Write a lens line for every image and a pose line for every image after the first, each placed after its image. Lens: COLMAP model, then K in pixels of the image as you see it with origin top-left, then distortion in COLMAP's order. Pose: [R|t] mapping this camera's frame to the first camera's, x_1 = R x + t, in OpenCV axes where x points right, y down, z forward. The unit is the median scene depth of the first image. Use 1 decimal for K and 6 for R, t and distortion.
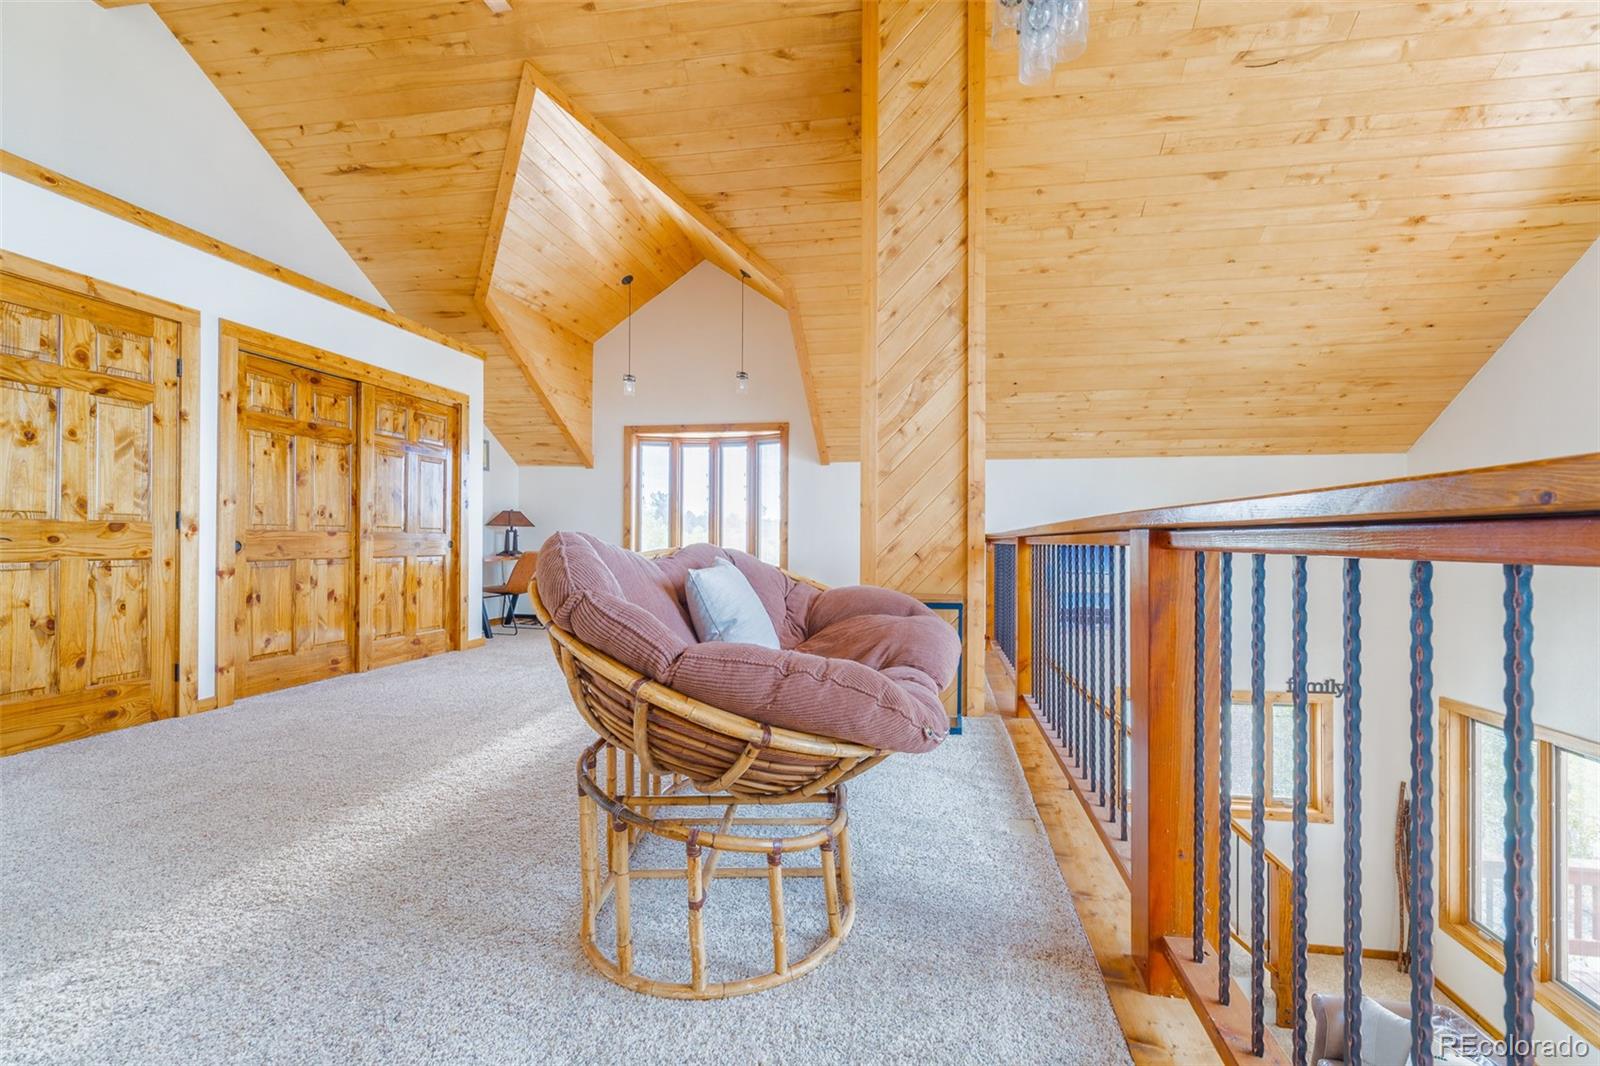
lens RADIAL K [[671.1, 0, 800.0], [0, 671.1, 533.0], [0, 0, 1]] dist [-0.000600, -0.000168]
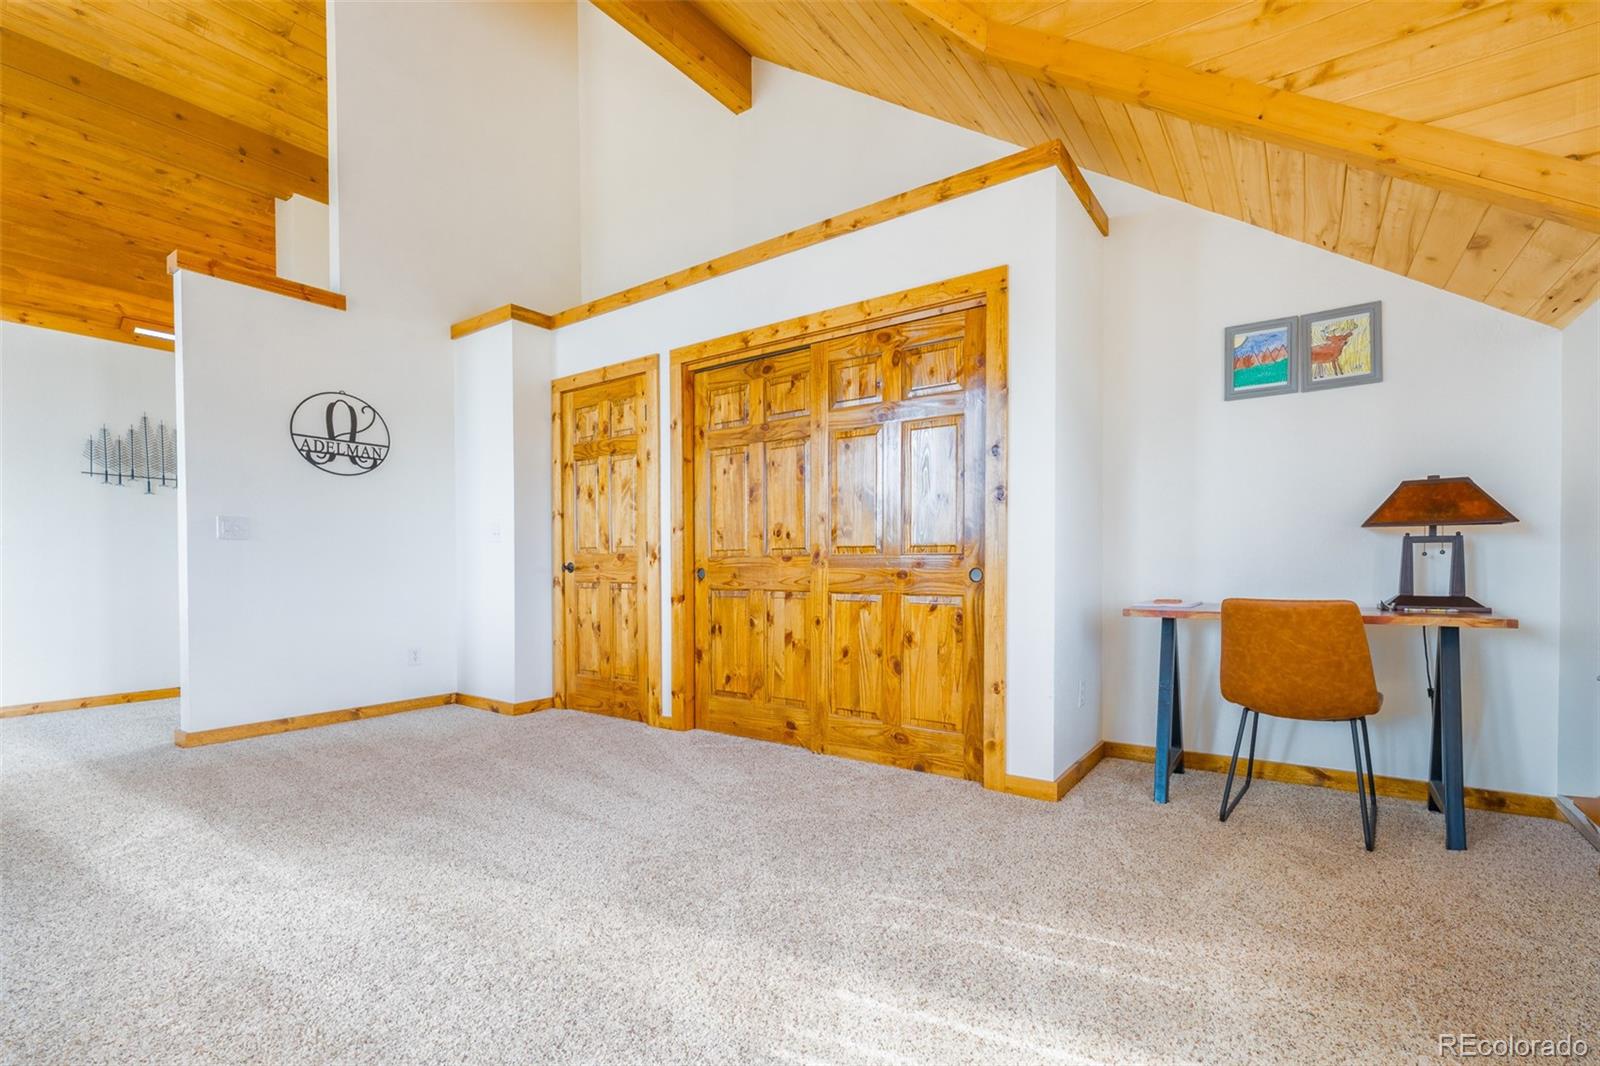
lens RADIAL K [[701.4, 0, 827.9], [0, 701.4, 585.5], [0, 0, 1]] dist [-0.000949, -0.000317]
pose [[-0.395377, 0.013442, -0.918421, 0.025481], [0.005418, 0.999910, 0.012302, 0.022765], [0.918503, -0.000112, -0.395414, 1.402110]]
